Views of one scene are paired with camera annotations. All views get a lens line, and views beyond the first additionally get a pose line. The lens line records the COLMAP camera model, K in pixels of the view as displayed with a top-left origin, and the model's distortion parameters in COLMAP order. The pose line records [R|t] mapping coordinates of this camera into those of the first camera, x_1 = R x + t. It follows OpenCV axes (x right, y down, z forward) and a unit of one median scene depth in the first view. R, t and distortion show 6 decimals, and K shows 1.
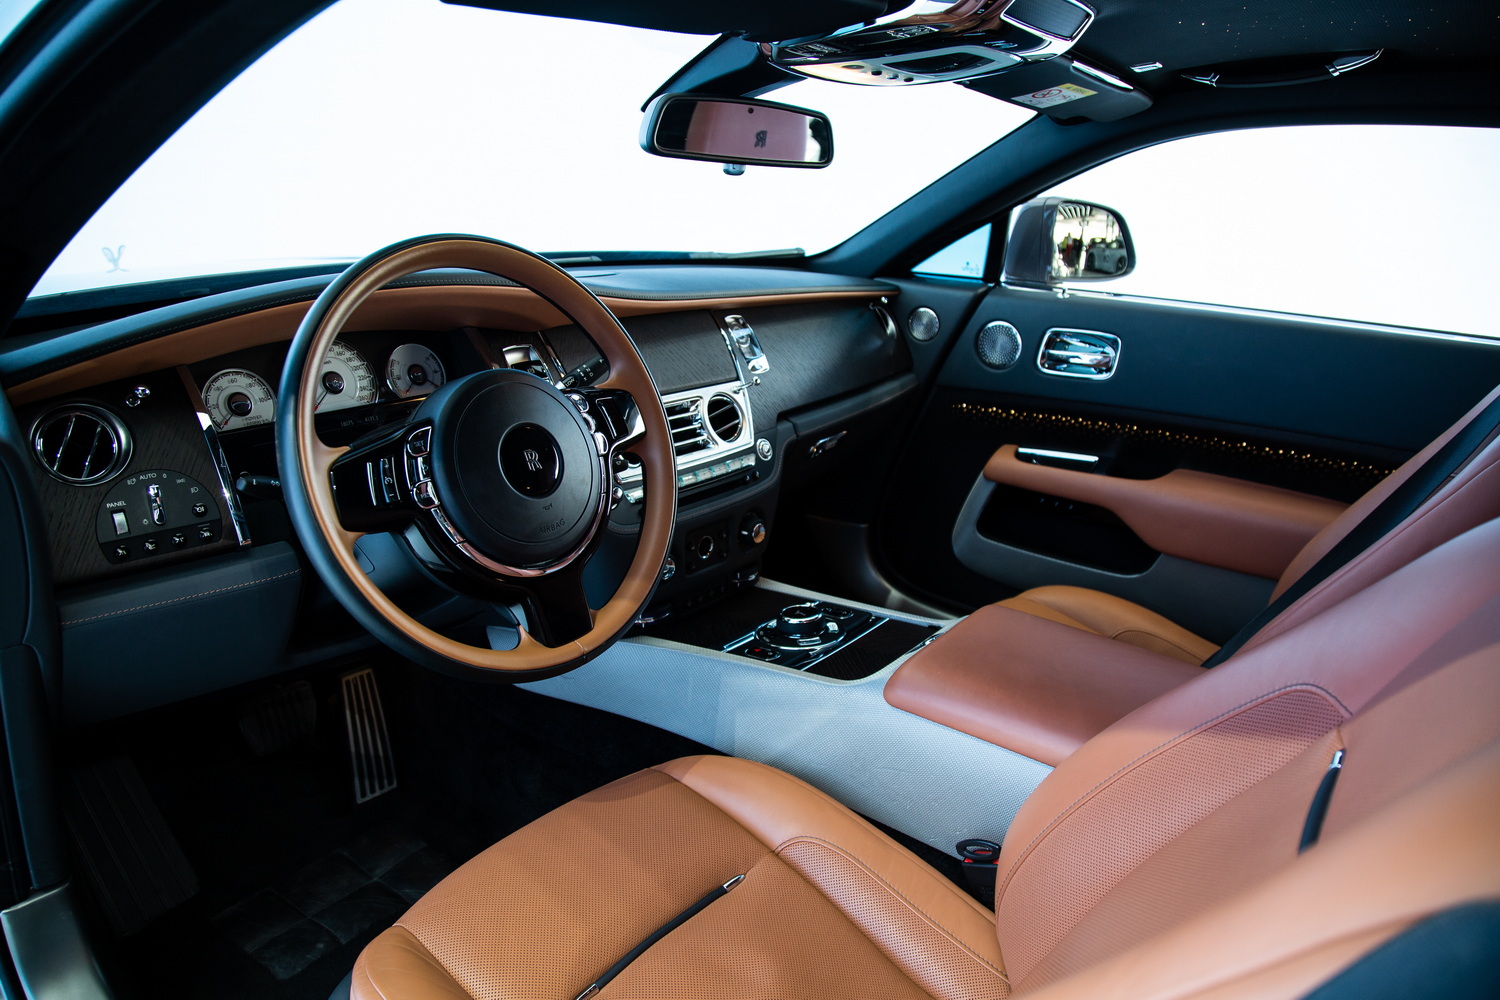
lens RADIAL K [[995.6, 0, 753.0], [0, 995.6, 479.6], [0, 0, 1]] dist [-0.135444, 0.072507]
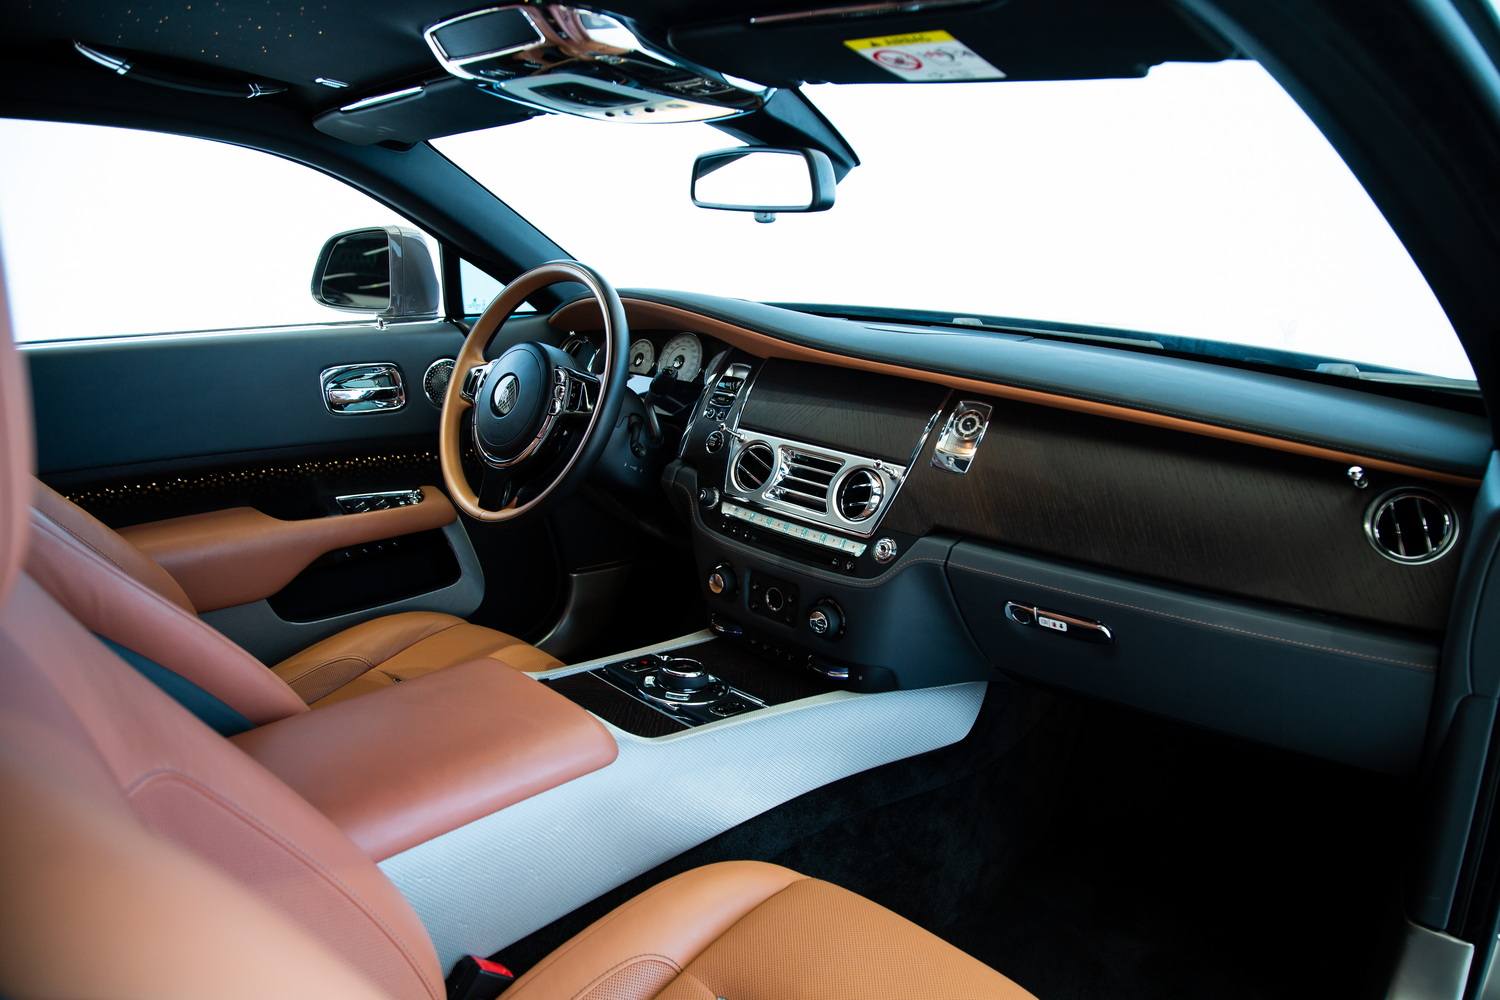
lens RADIAL K [[995.6, 0, 753.0], [0, 995.6, 479.6], [0, 0, 1]] dist [-0.135444, 0.072507]
pose [[-0.102652, 0.210262, -0.972241, 0.845527], [-0.316627, 0.919660, 0.232321, -0.251070], [0.942979, 0.331686, -0.027831, 0.924973]]
